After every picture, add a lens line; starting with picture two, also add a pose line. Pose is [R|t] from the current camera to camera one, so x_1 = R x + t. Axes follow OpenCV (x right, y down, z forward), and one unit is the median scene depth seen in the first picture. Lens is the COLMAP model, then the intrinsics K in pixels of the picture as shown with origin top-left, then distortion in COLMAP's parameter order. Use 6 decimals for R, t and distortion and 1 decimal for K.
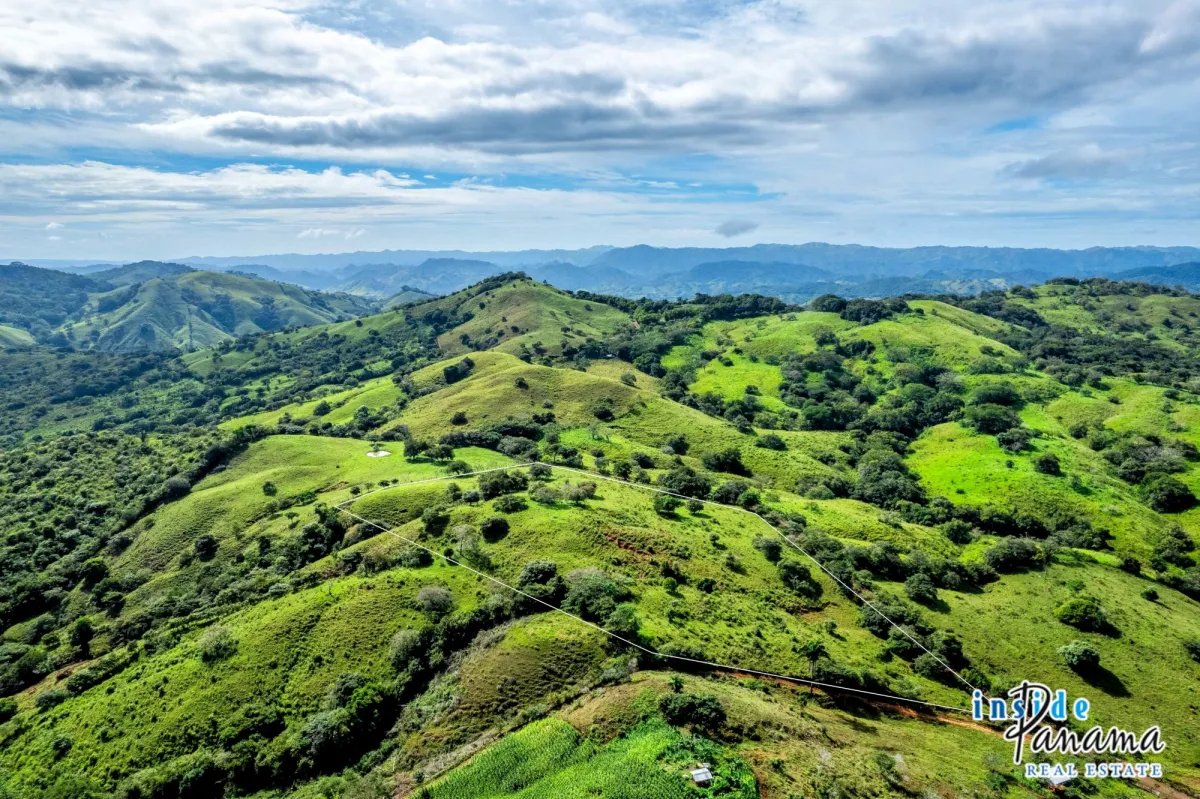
lens RADIAL K [[774.4, 0, 603.7], [0, 774.4, 404.2], [0, 0, 1]] dist [-0.078138, 0.066932]
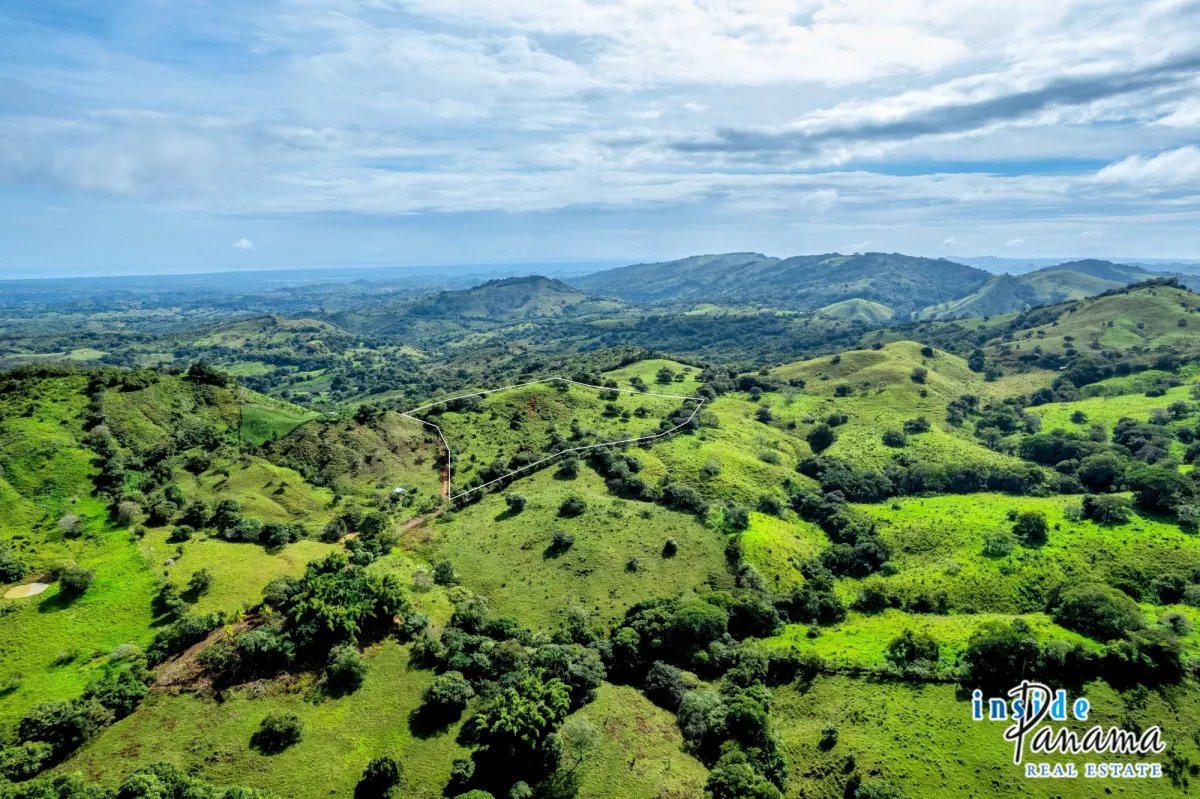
lens RADIAL K [[771.3, 0, 602.8], [0, 771.3, 409.8], [0, 0, 1]] dist [-0.079233, 0.071785]
pose [[0.323219, 0.193824, -0.926262, 0.576502], [-0.184387, 0.972939, 0.139249, -0.032622], [0.928187, 0.125783, 0.350211, 0.150789]]
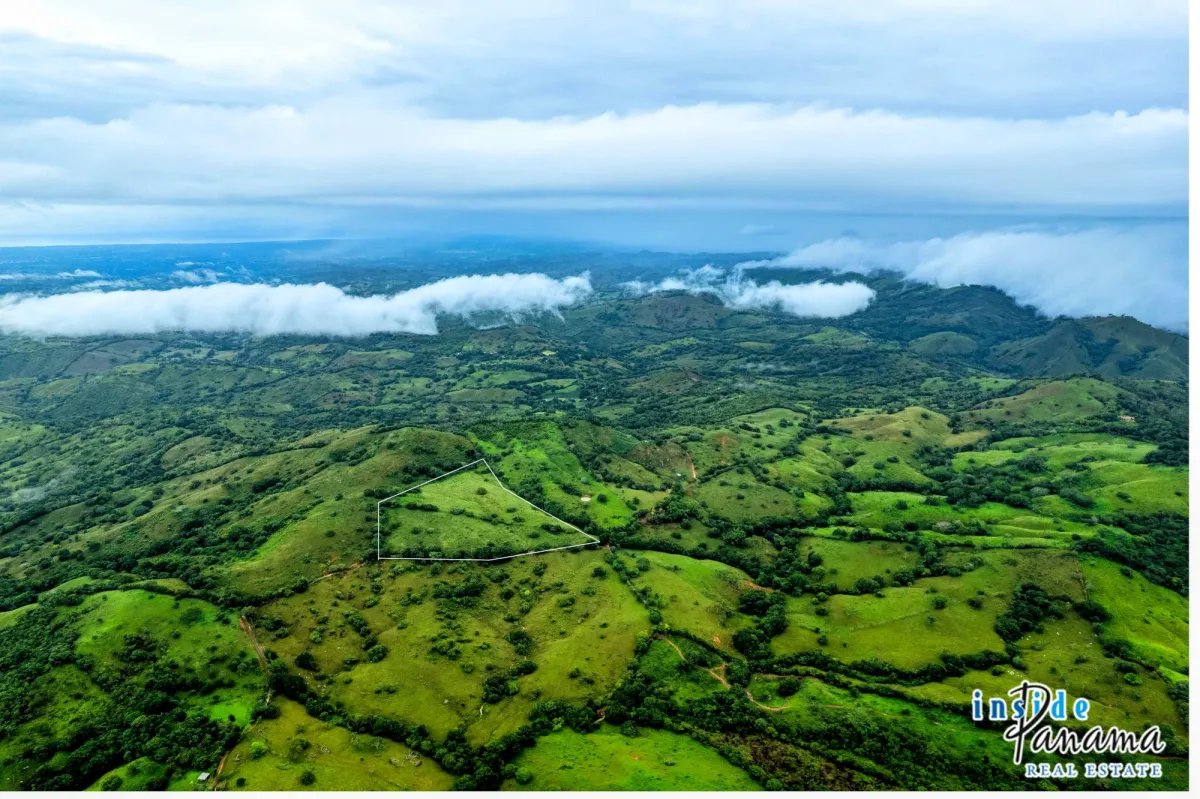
lens RADIAL K [[764.7, 0, 598.3], [0, 764.7, 404.8], [0, 0, 1]] dist [-0.065703, 0.051021]
pose [[0.142903, 0.246630, -0.958516, 1.305082], [-0.205651, 0.954718, 0.214993, -0.260076], [0.968135, 0.166397, 0.187152, -0.189754]]
